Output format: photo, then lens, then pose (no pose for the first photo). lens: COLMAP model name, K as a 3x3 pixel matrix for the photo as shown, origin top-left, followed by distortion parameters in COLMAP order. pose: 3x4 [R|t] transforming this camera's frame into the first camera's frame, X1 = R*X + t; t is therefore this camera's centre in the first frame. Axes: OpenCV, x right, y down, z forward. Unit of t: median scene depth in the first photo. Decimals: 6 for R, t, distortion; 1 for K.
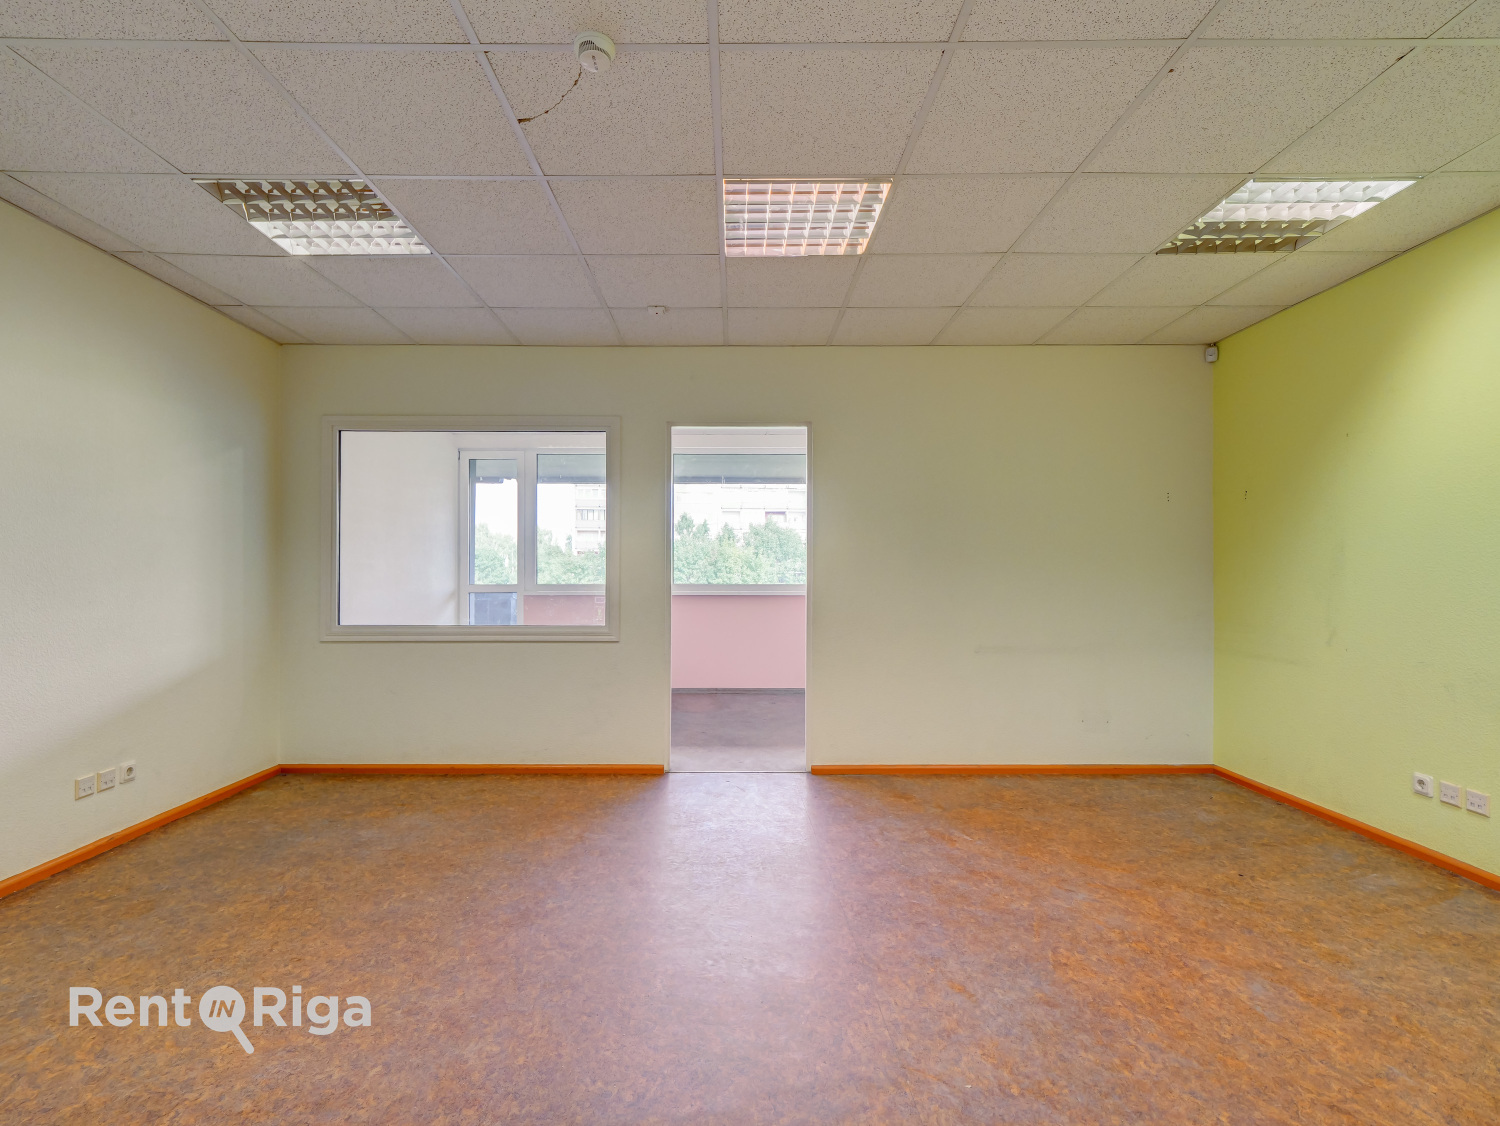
lens RADIAL K [[788.0, 0, 748.4], [0, 788.0, 567.3], [0, 0, 1]] dist [0.005443, 0.000799]
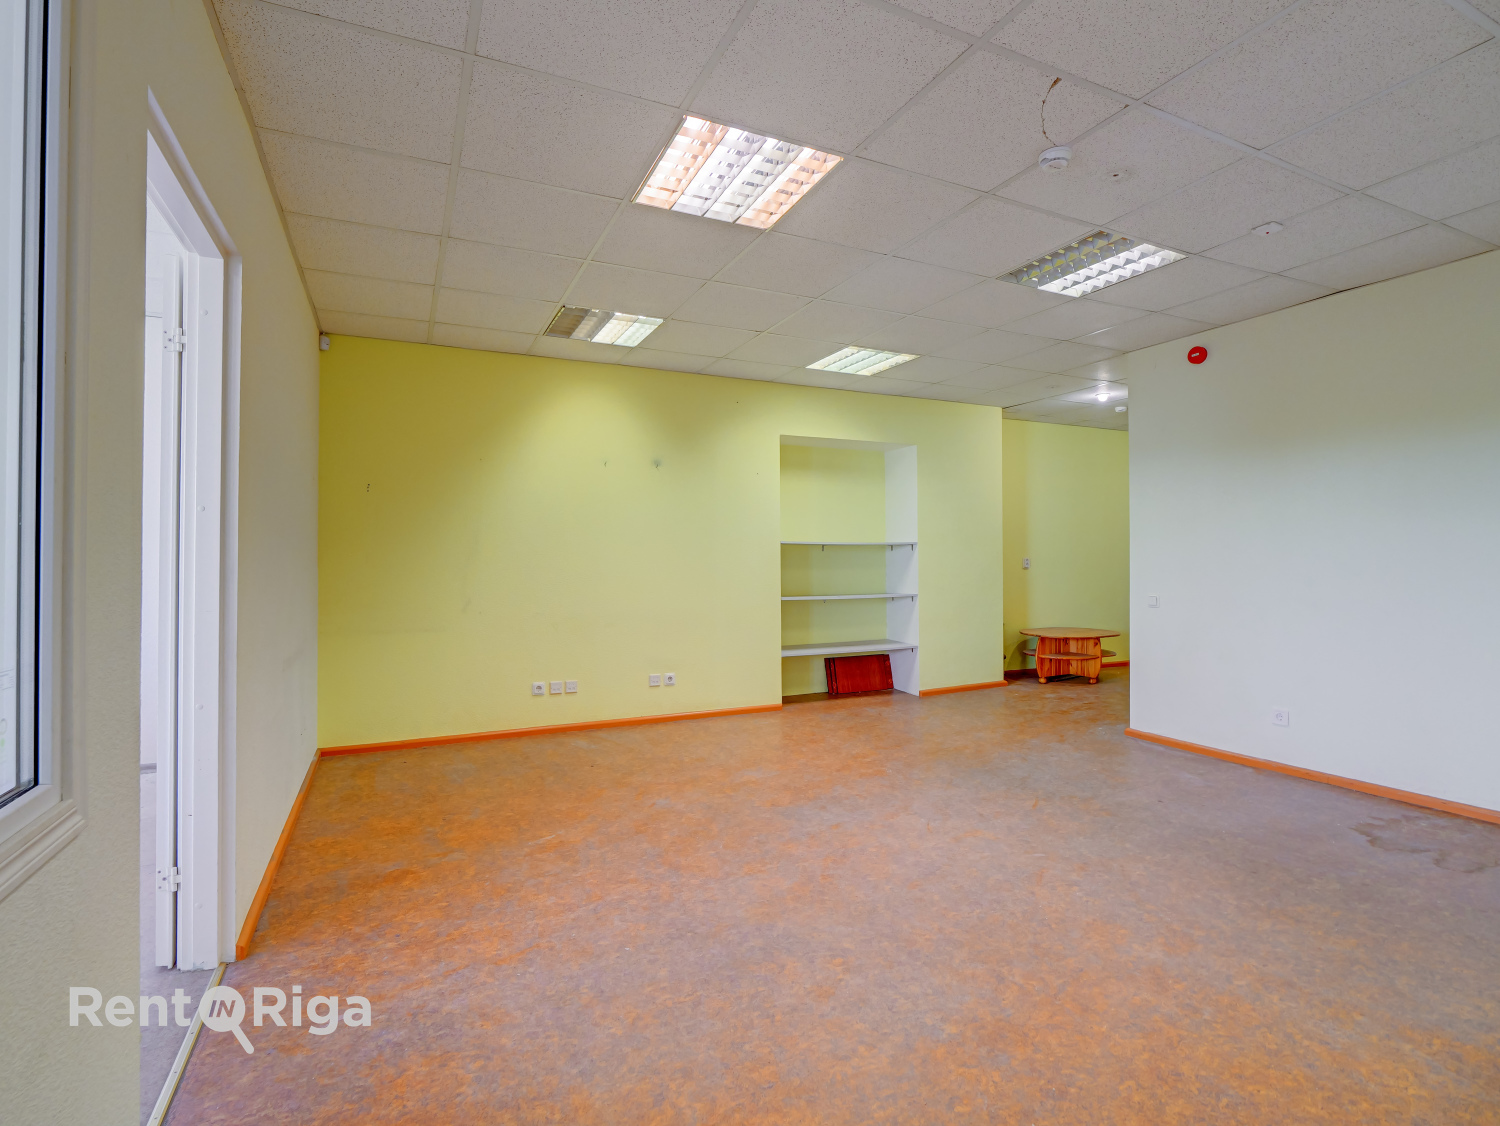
lens RADIAL K [[706.8, 0, 747.1], [0, 706.8, 563.3], [0, 0, 1]] dist [-0.013325, 0.000346]
pose [[-0.439233, -0.009962, 0.898318, -0.741206], [-0.006828, 0.999947, 0.007751, 0.003282], [-0.898347, -0.002729, -0.439278, 1.455428]]
